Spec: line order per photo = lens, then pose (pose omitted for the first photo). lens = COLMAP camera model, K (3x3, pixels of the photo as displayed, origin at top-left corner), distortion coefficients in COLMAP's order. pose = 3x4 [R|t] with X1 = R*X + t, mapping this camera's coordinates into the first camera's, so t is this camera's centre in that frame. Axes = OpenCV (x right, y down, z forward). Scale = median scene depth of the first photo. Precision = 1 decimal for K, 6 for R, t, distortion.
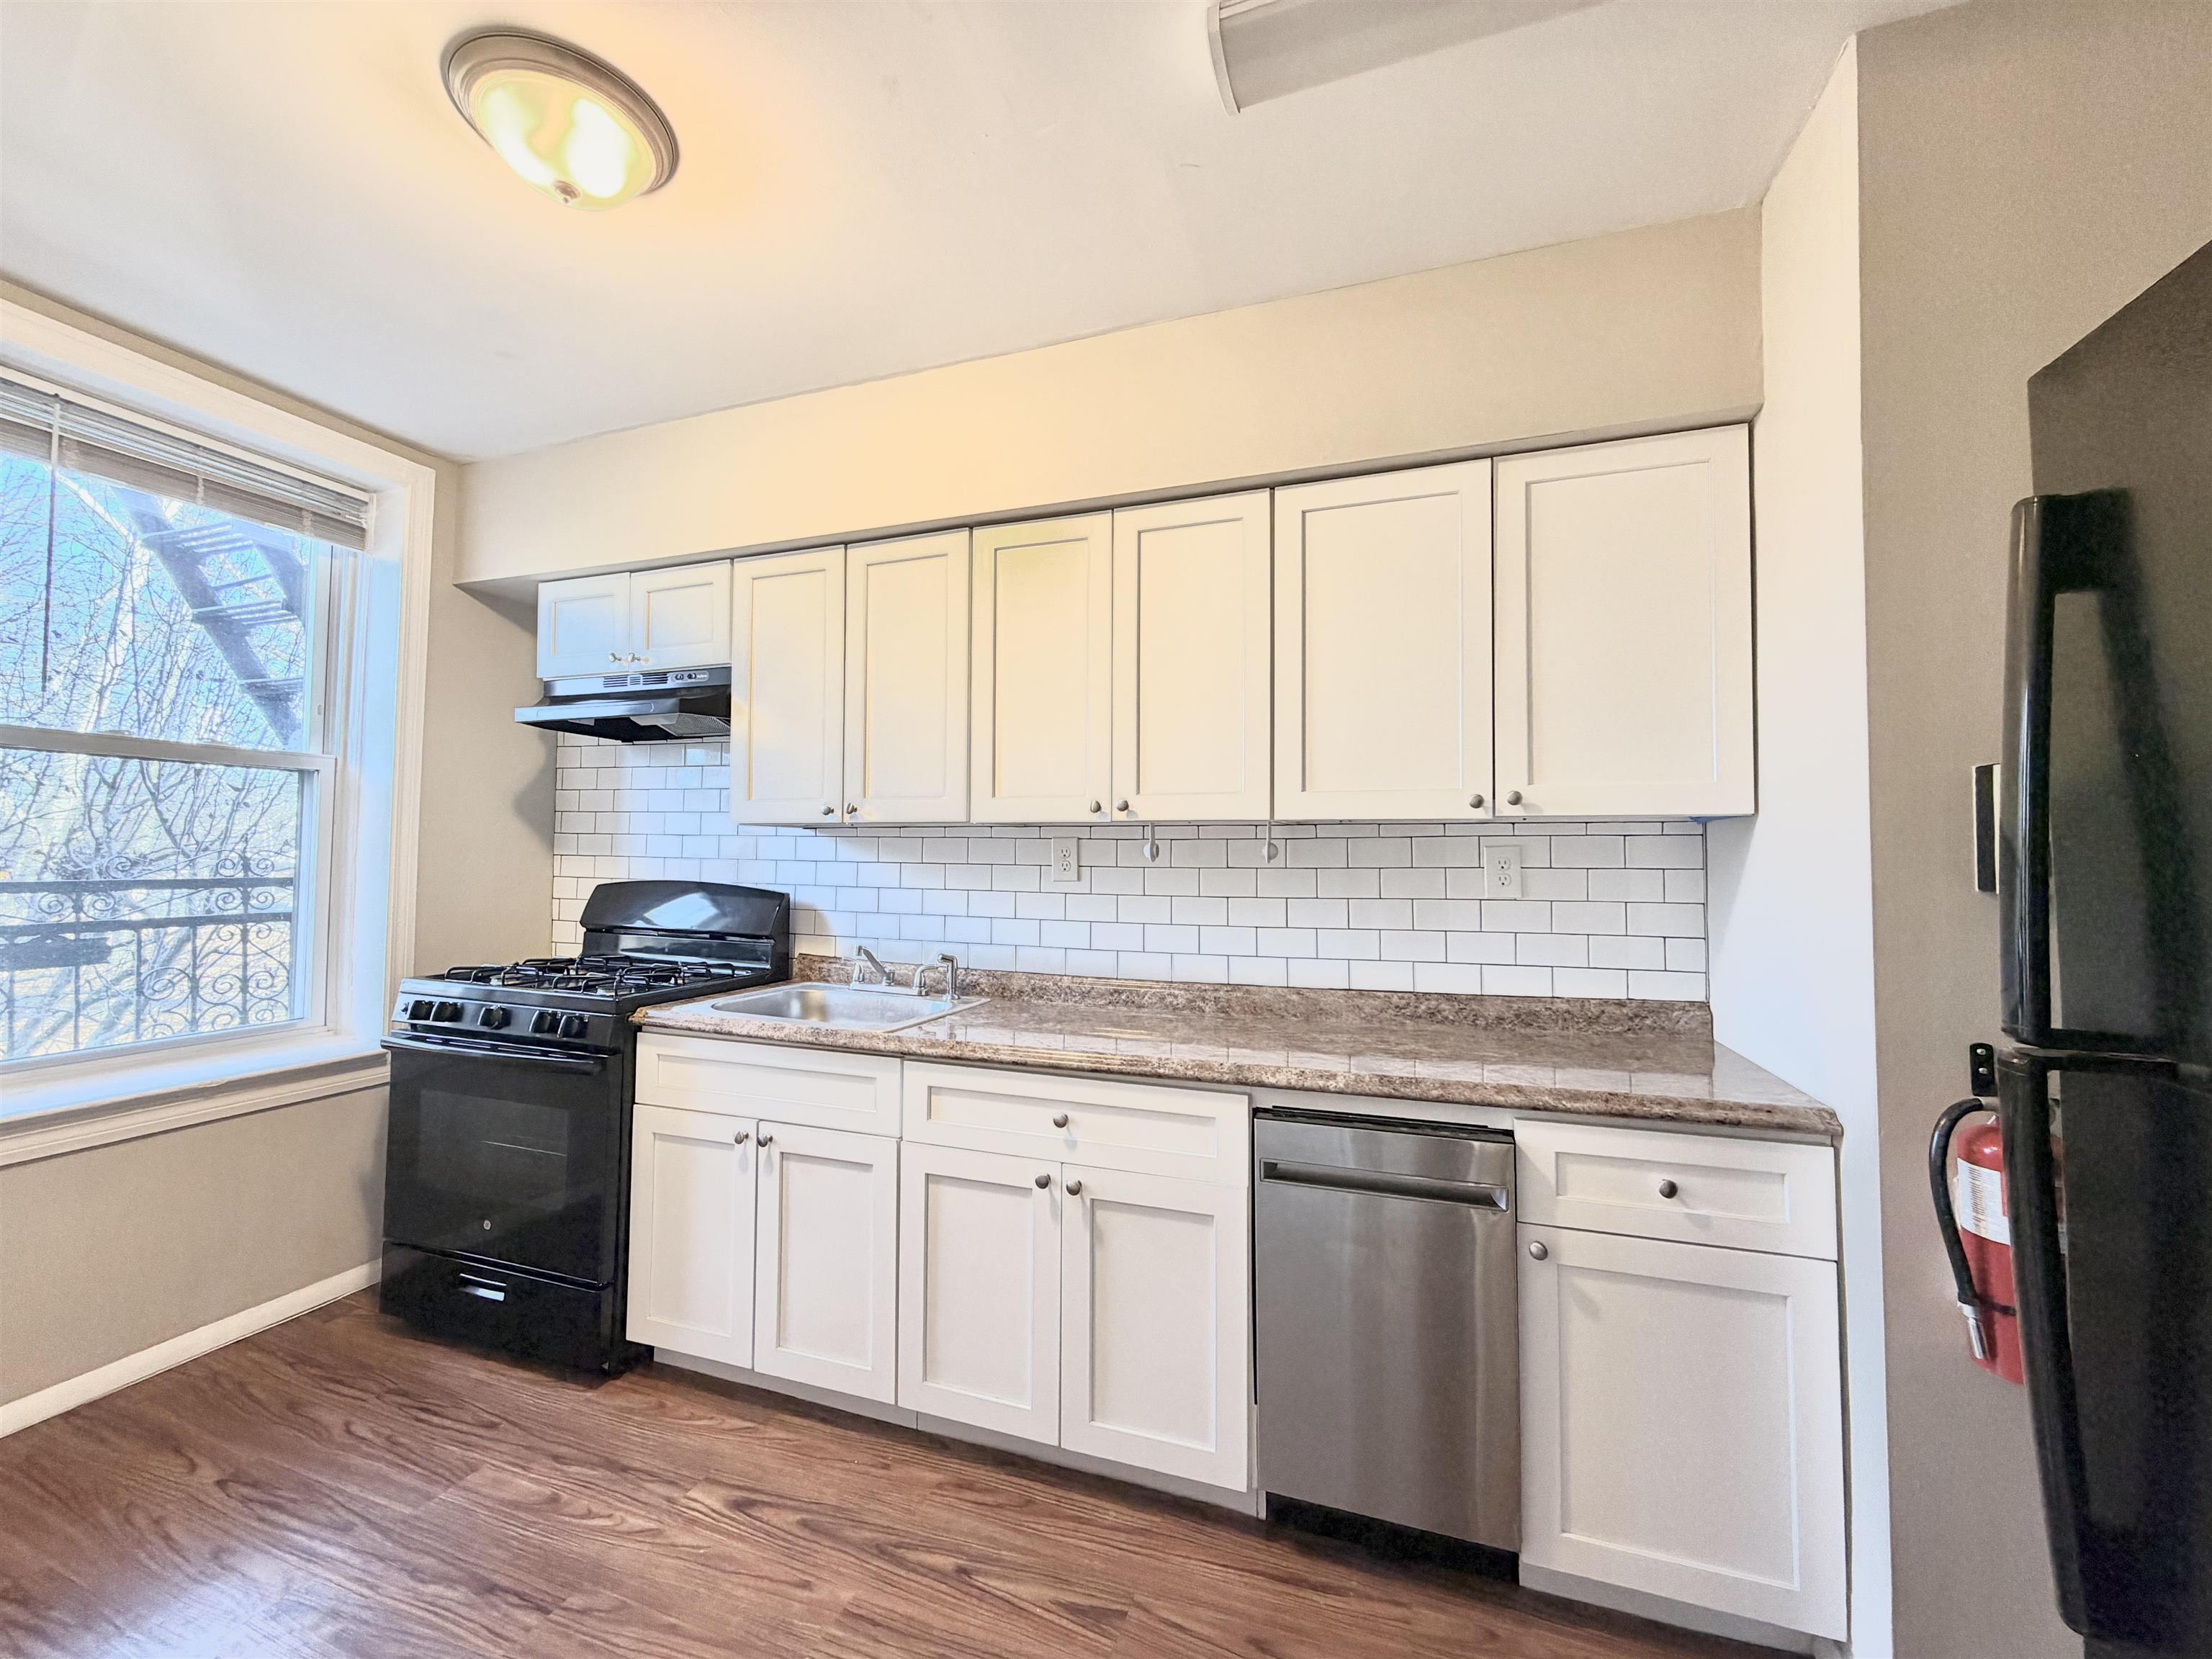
lens RADIAL K [[879.1, 0, 1092.8], [0, 879.1, 828.1], [0, 0, 1]] dist [-0.001989, 0.000457]
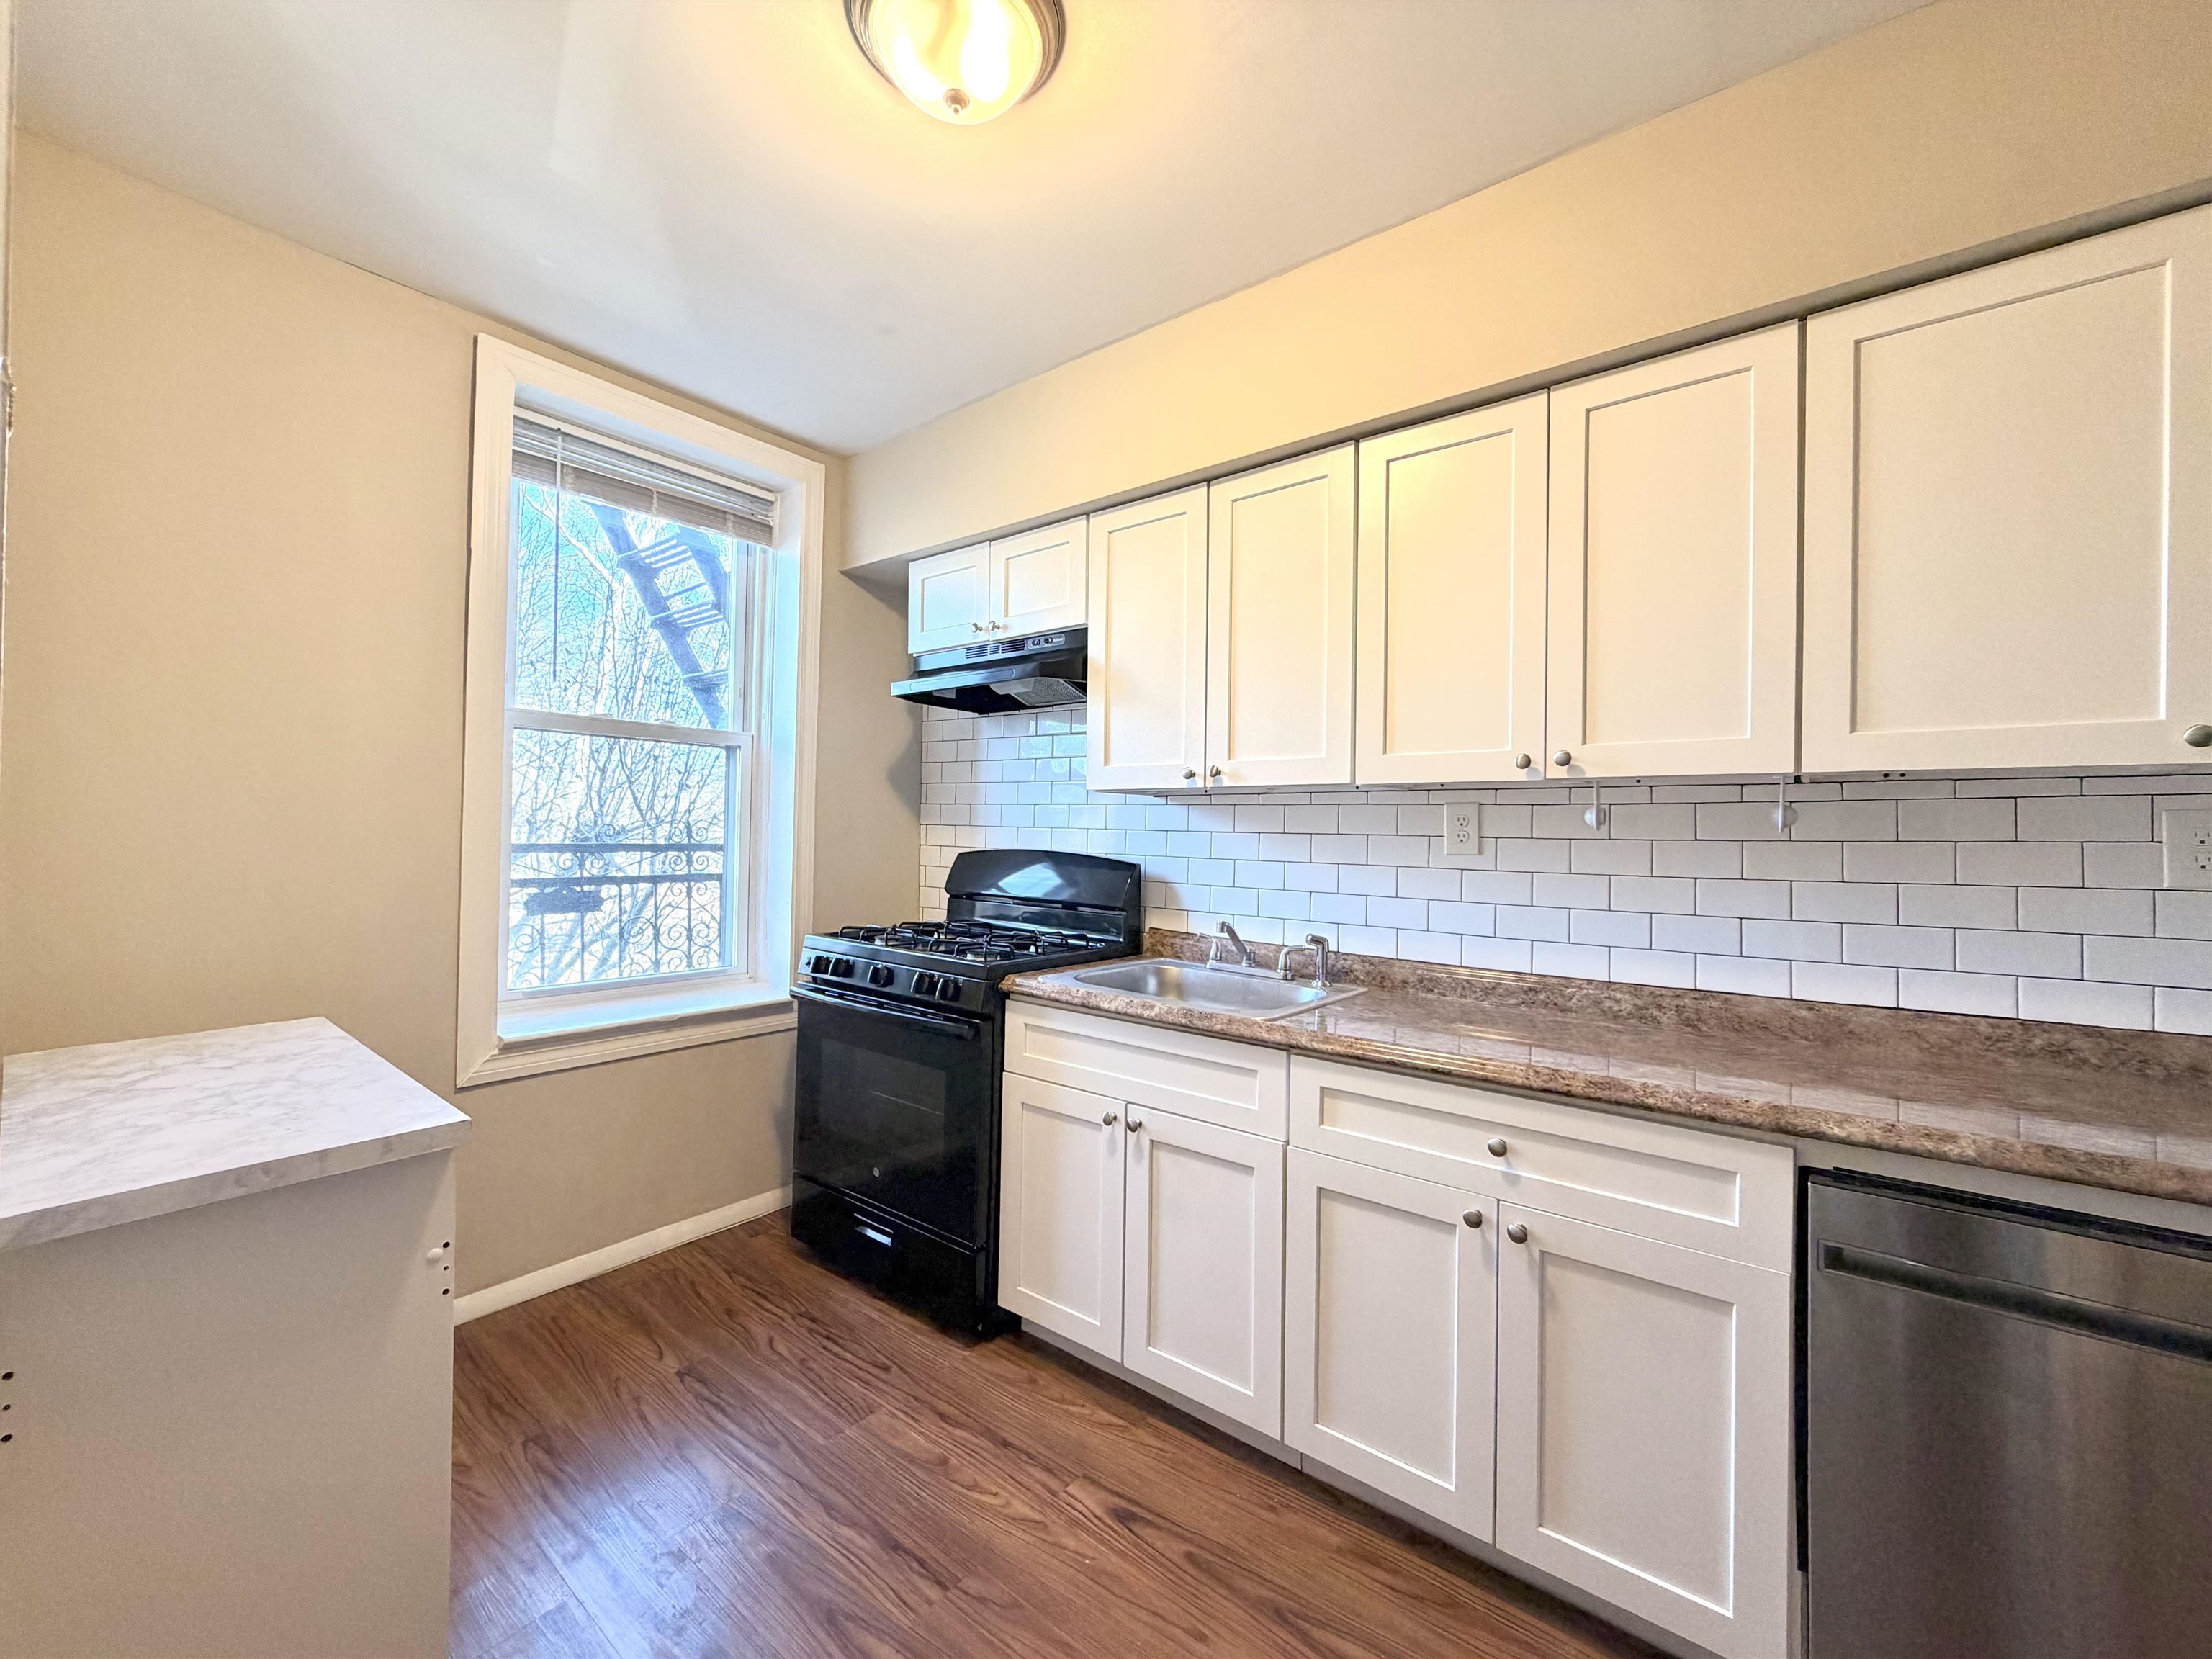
lens RADIAL K [[879.1, 0, 1090.2], [0, 879.1, 825.9], [0, 0, 1]] dist [-0.001989, 0.000457]
pose [[0.943619, 0.004081, -0.331007, -0.102636], [0.002664, 0.999798, 0.019919, 0.017064], [0.331022, -0.019677, 0.943418, 0.100958]]
